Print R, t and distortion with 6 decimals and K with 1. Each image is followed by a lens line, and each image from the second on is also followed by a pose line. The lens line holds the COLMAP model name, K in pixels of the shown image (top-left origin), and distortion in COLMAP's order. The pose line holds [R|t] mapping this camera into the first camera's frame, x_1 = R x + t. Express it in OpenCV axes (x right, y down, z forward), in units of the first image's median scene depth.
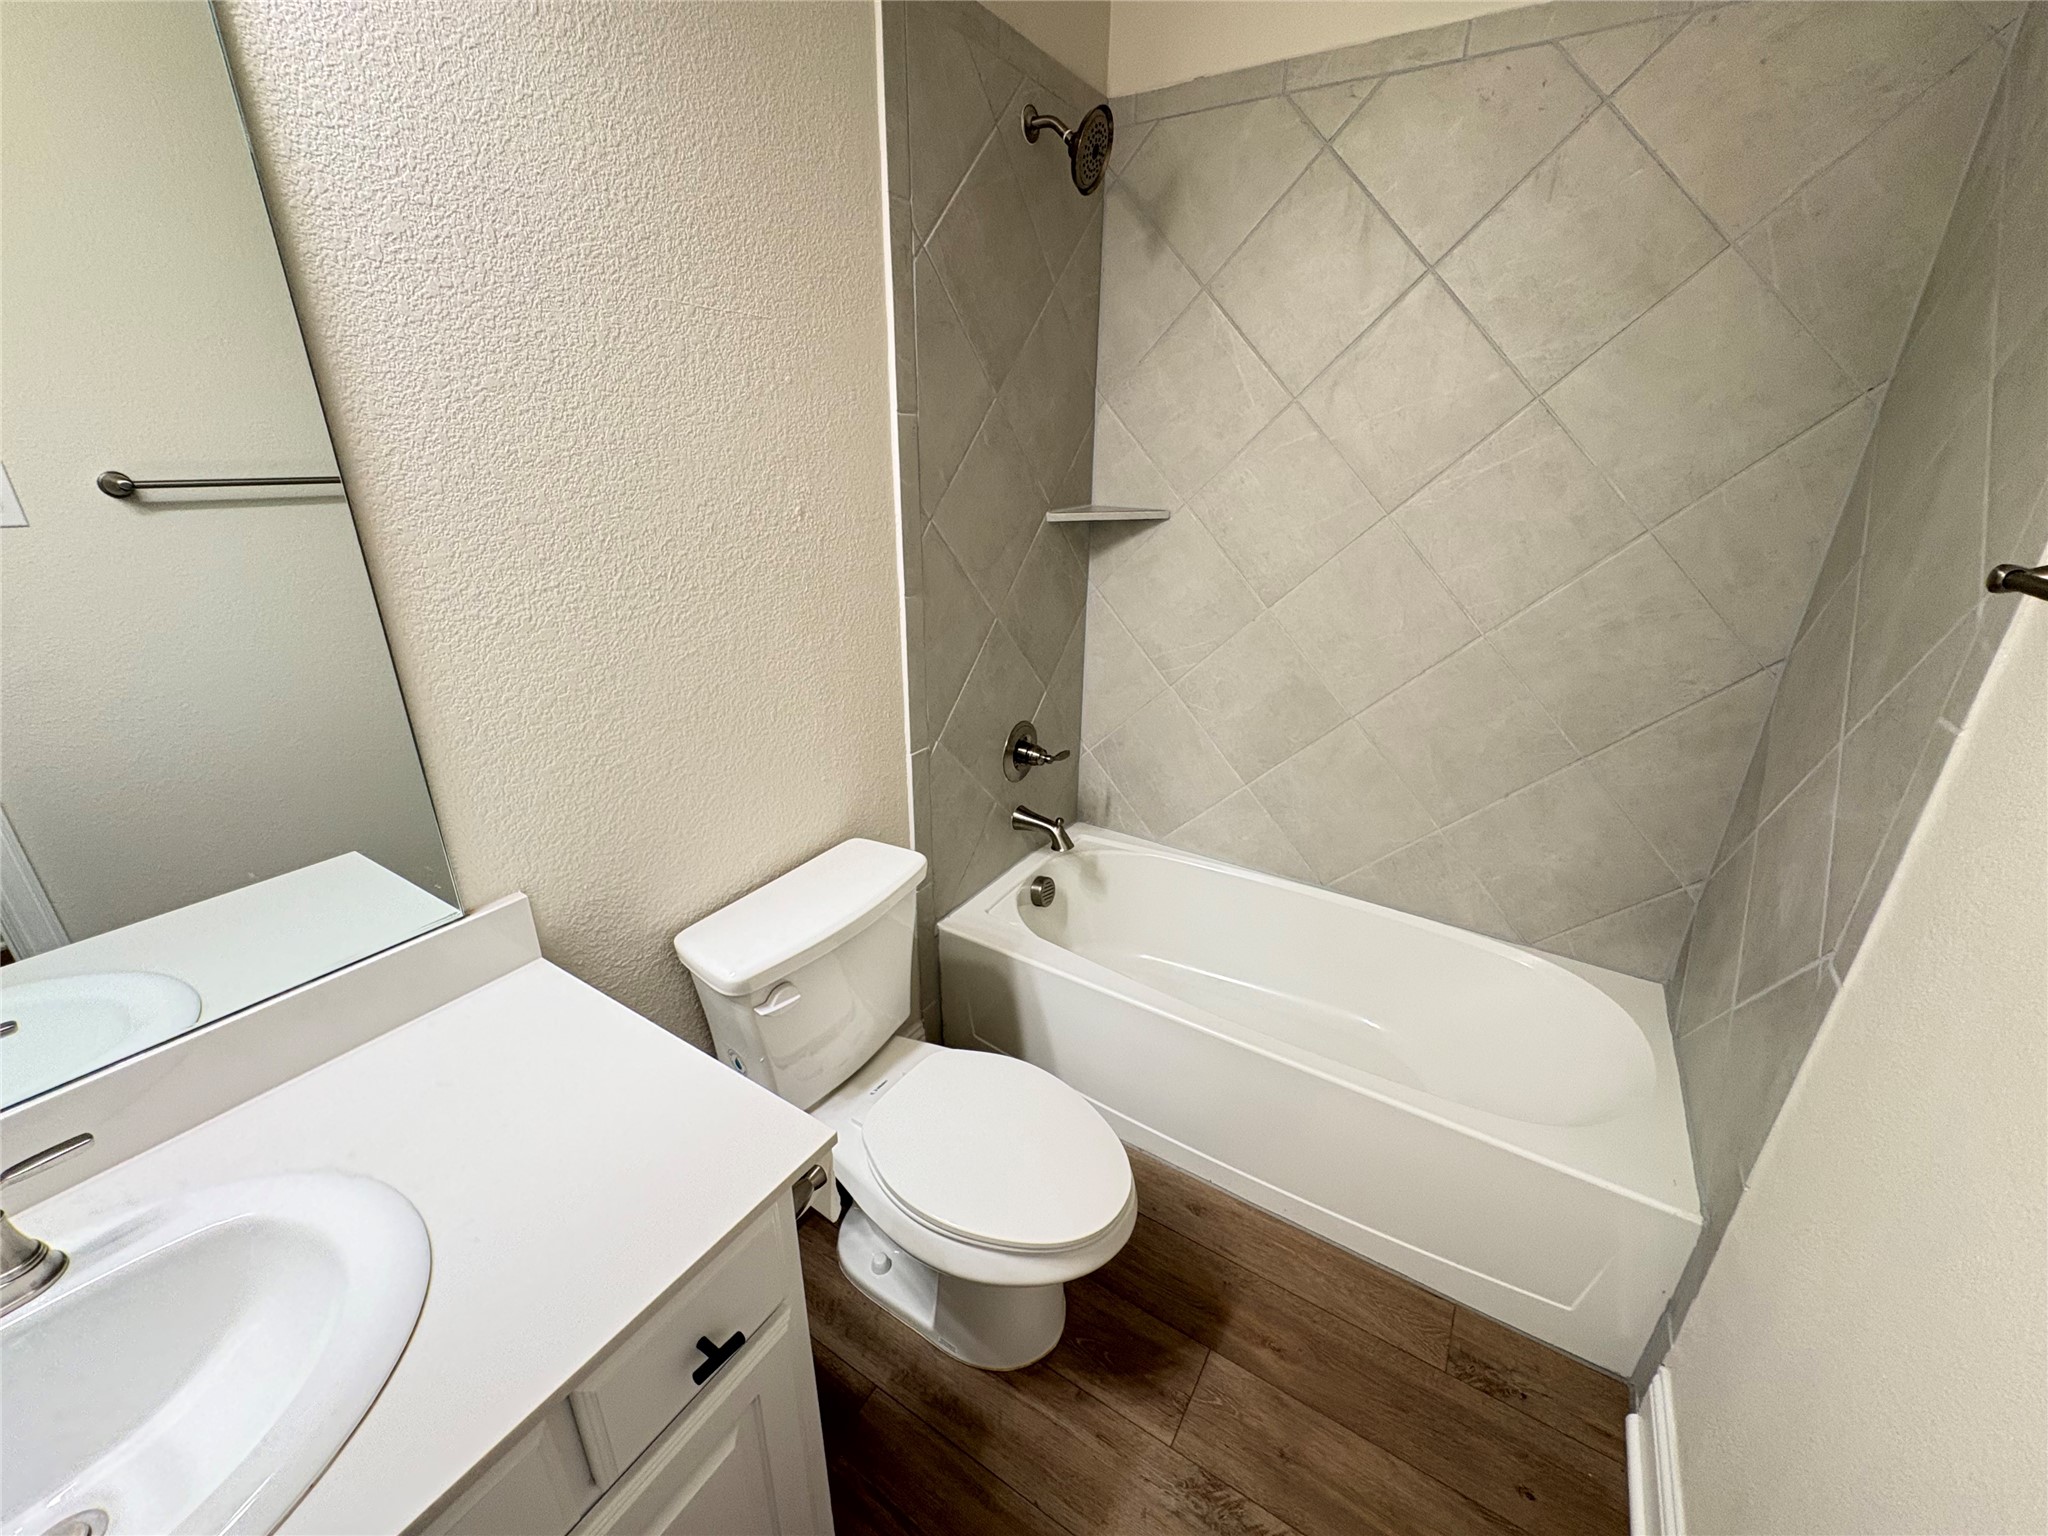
lens RADIAL K [[817.5, 0, 1024.0], [0, 817.5, 768.0], [0, 0, 1]] dist [0.001144, -0.000255]
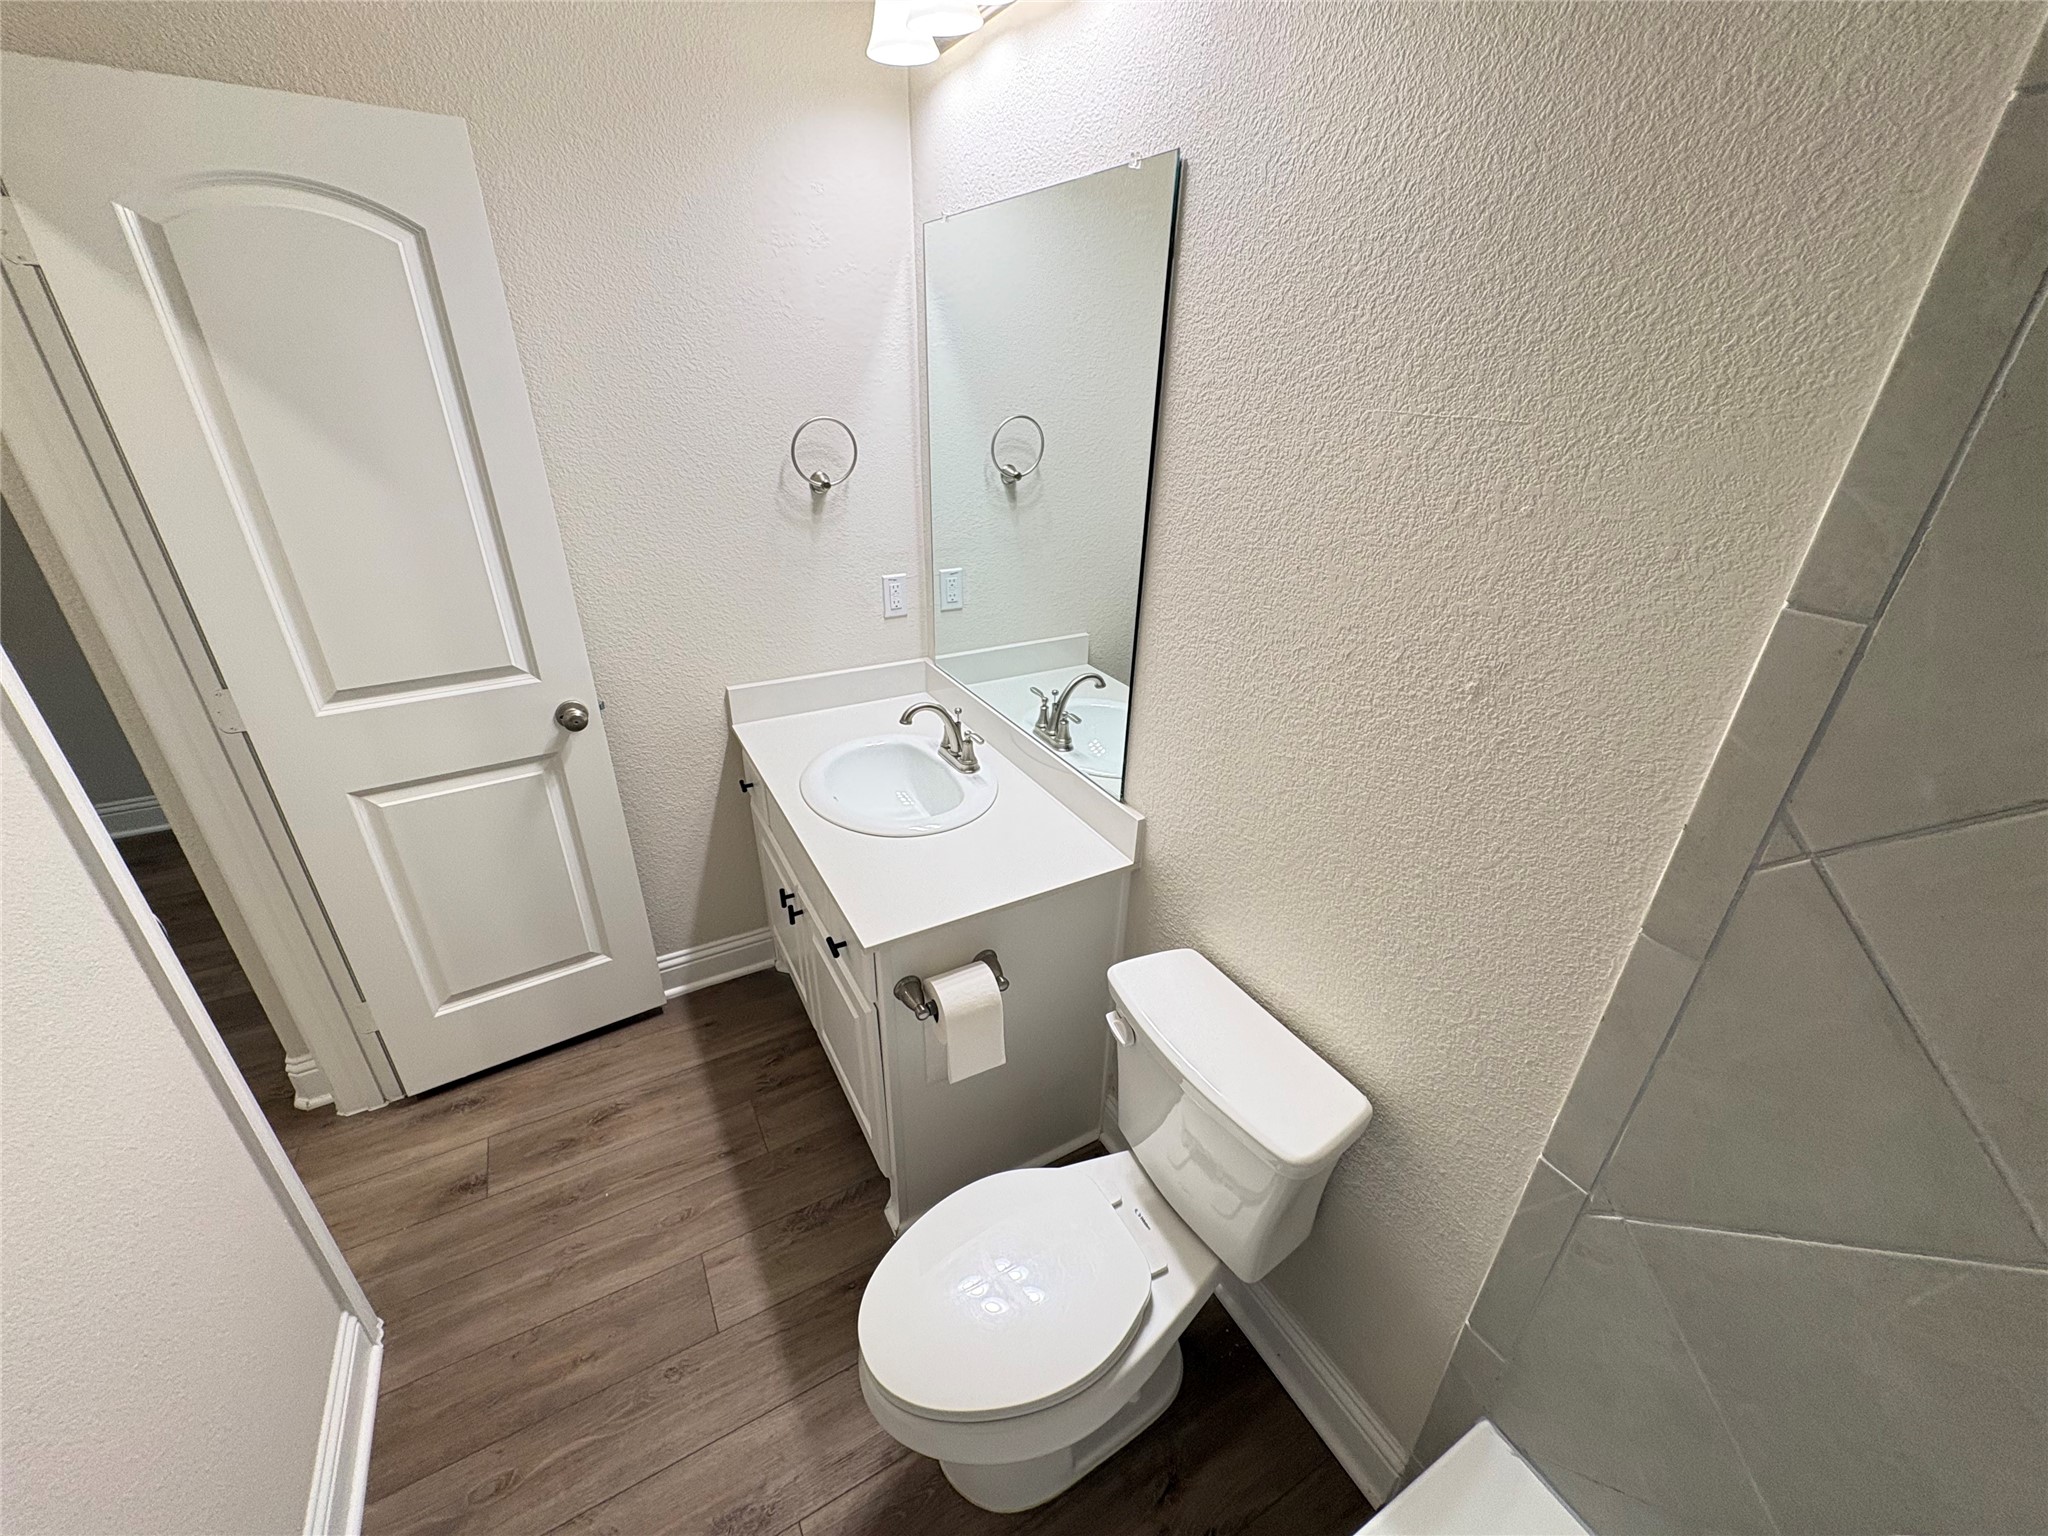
lens RADIAL K [[817.5, 0, 1024.0], [0, 817.5, 768.0], [0, 0, 1]] dist [0.001144, -0.000255]
pose [[-0.474738, 0.370803, -0.798204, 0.563234], [-0.353251, 0.750387, 0.558688, -0.601869], [0.806125, 0.547197, -0.225251, 1.033617]]
